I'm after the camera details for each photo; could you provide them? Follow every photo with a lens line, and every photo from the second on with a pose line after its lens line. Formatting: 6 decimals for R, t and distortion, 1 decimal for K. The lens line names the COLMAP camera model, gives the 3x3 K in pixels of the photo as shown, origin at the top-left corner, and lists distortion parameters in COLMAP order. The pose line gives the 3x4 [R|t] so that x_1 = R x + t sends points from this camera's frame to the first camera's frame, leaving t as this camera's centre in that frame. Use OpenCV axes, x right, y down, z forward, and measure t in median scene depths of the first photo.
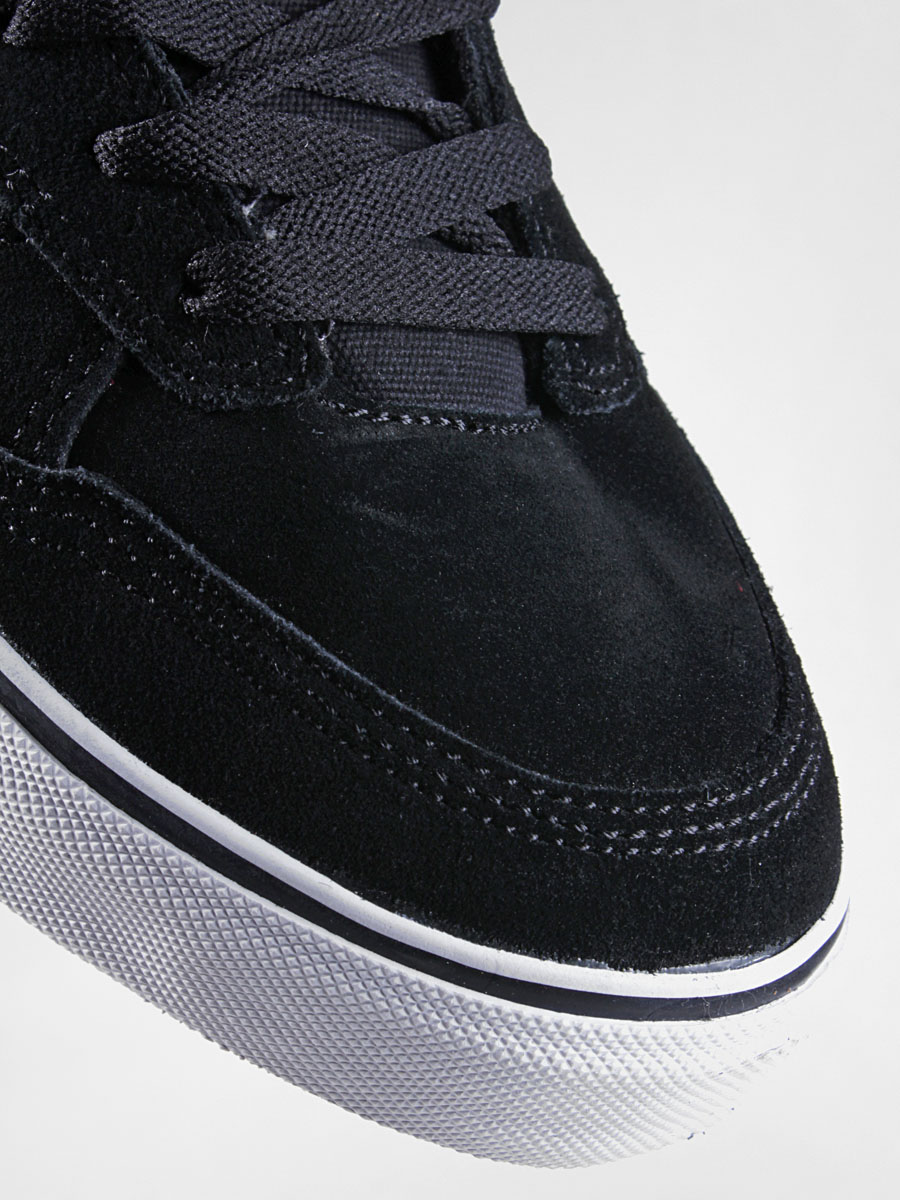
lens RADIAL K [[3179.2, 0, 450.0], [0, 3179.2, 600.0], [0, 0, 1]] dist [0.085718, -1.187906]
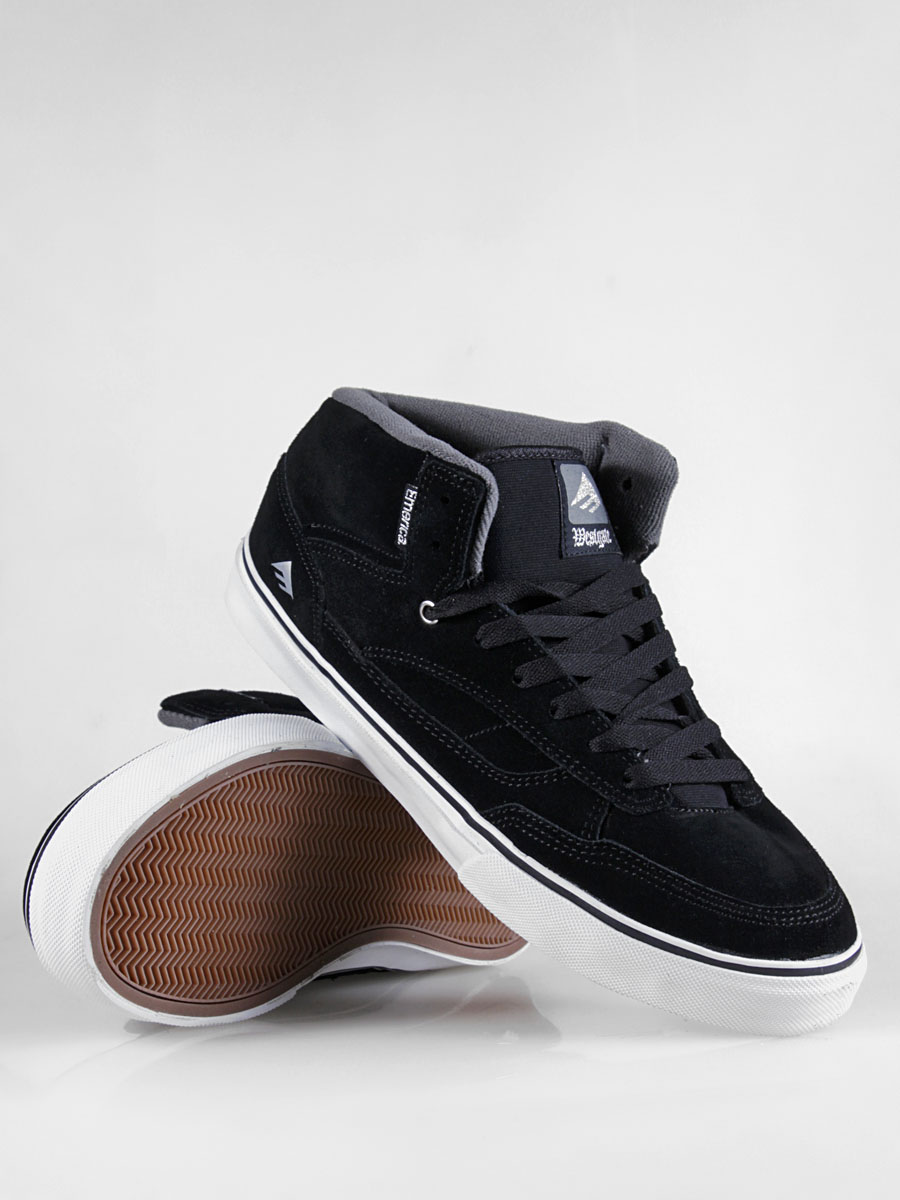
lens RADIAL K [[3179.2, 0, 450.0], [0, 3179.2, 600.0], [0, 0, 1]] dist [0.085718, -1.187906]
pose [[0.985450, -0.169593, 0.011262, -0.259184], [0.168048, 0.962262, -0.214036, 0.385785], [0.025462, 0.212815, 0.976761, -2.201660]]
